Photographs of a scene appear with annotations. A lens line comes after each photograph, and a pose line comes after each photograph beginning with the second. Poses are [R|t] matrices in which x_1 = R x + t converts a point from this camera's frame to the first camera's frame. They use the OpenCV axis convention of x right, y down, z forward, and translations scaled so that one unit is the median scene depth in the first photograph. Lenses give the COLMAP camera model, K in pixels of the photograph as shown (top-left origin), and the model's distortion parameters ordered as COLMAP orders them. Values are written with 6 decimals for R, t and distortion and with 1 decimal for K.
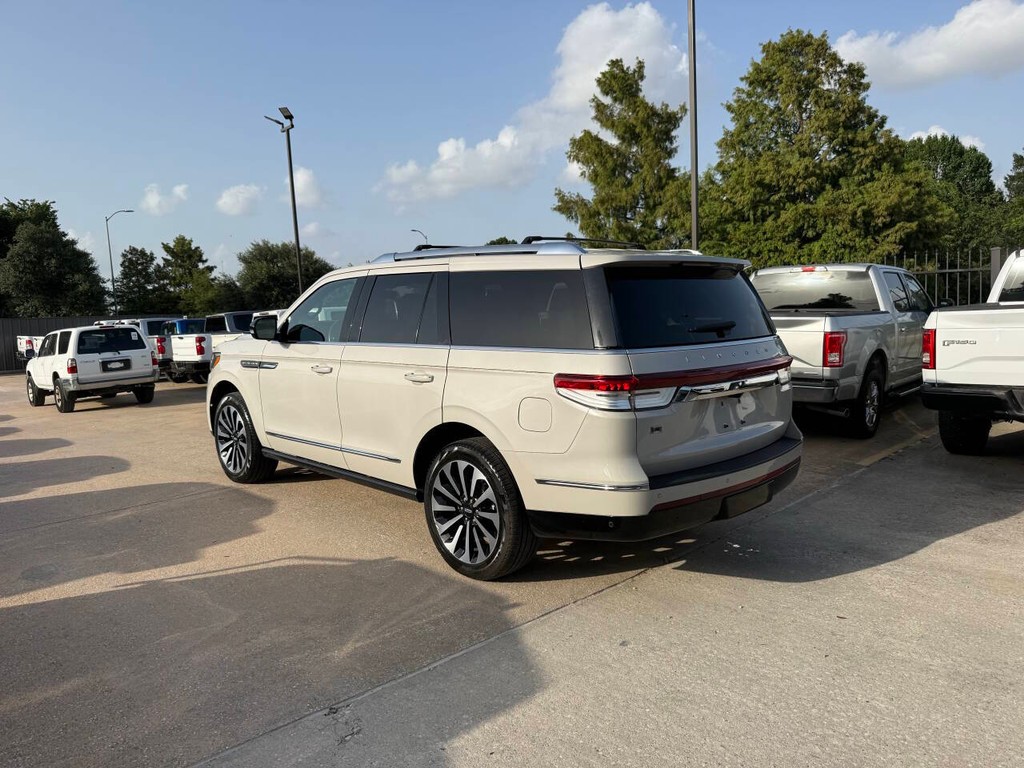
lens RADIAL K [[719.2, 0, 495.0], [0, 719.2, 384.3], [0, 0, 1]] dist [0.029265, -0.031845]
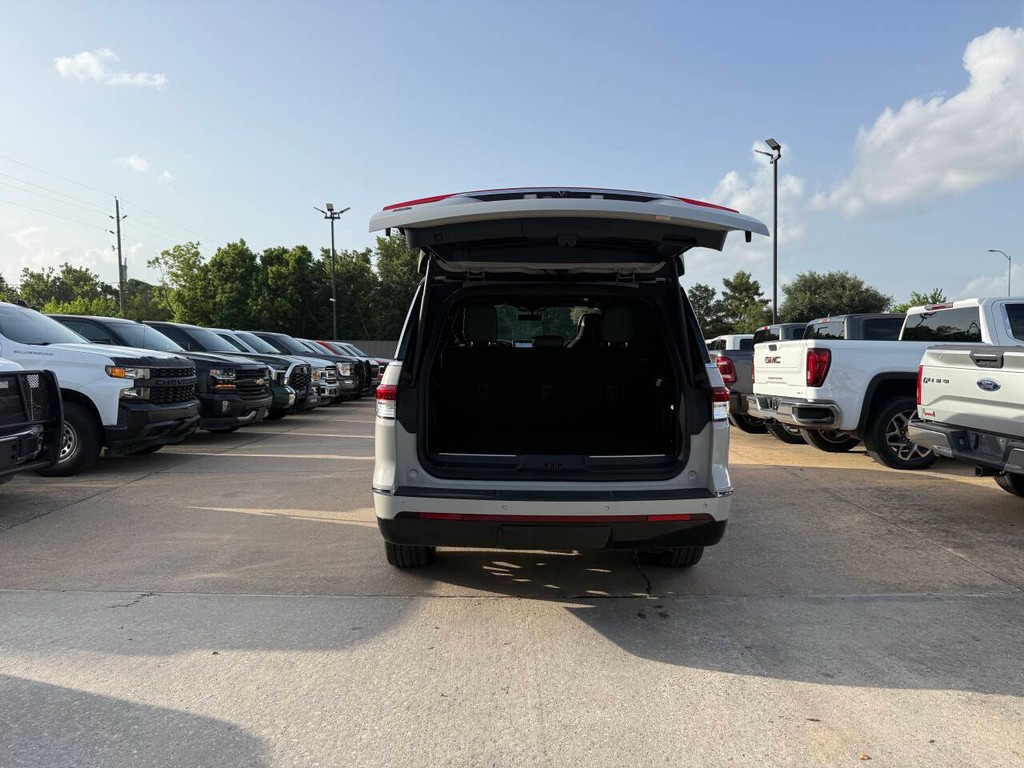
lens RADIAL K [[719.2, 0, 512.7], [0, 719.2, 386.4], [0, 0, 1]] dist [0.029265, -0.031845]
pose [[0.725393, 0.062089, -0.685529, 0.071984], [-0.090758, 0.995856, -0.005840, -0.001529], [0.682326, 0.066453, 0.728022, 0.022554]]
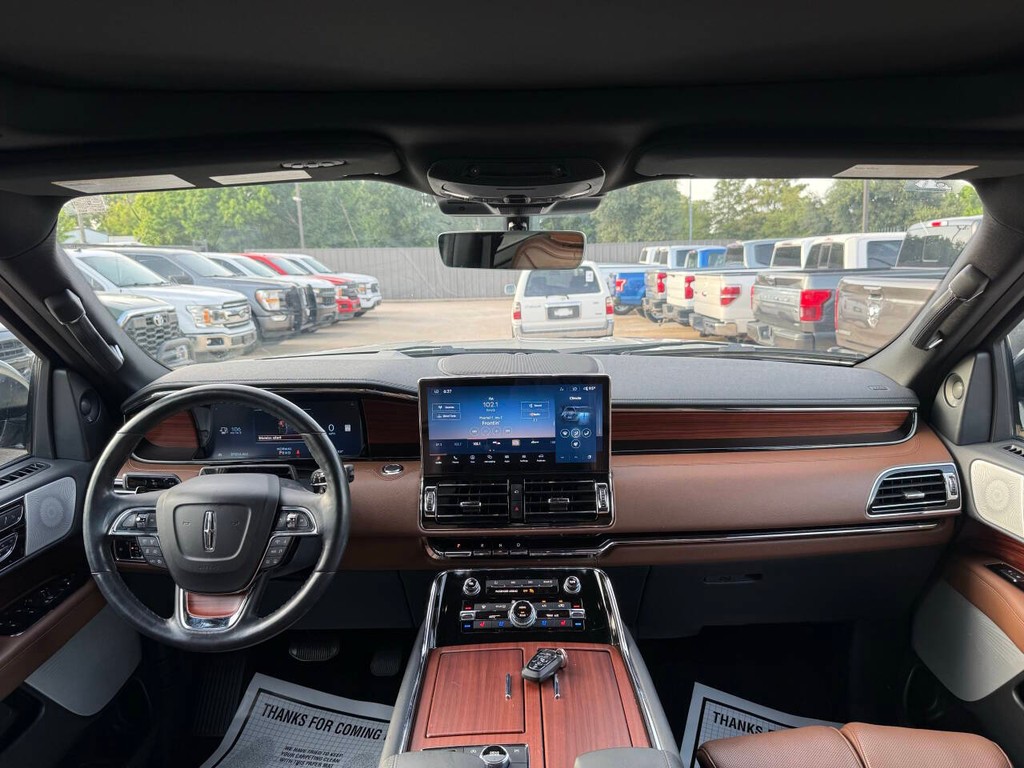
lens RADIAL K [[719.2, 0, 508.7], [0, 719.2, 377.2], [0, 0, 1]] dist [0.029265, -0.031845]
pose [[0.712803, 0.130466, -0.689123, -0.000890], [-0.061278, 0.990374, 0.124117, -0.013903], [0.698682, -0.046243, 0.713936, 0.103499]]
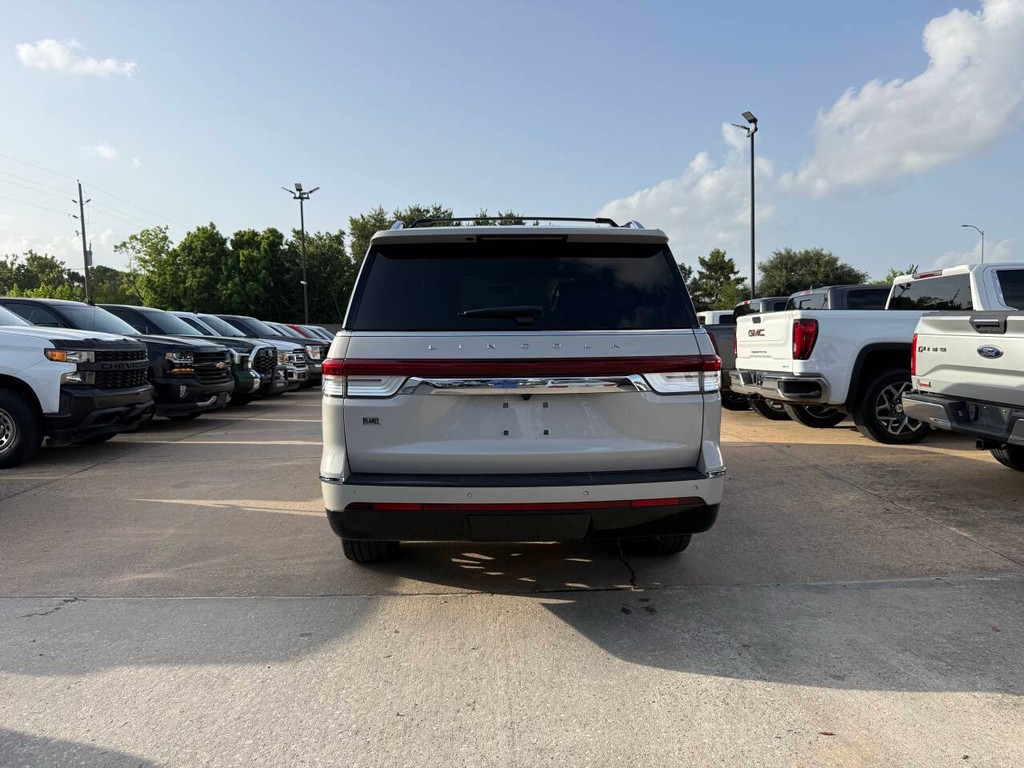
lens RADIAL K [[719.2, 0, 511.6], [0, 719.2, 385.1], [0, 0, 1]] dist [0.029265, -0.031845]
pose [[0.745782, 0.065057, -0.663005, 0.067094], [-0.074658, 0.997113, 0.013861, -0.000641], [0.661993, 0.039162, 0.748486, 0.029587]]
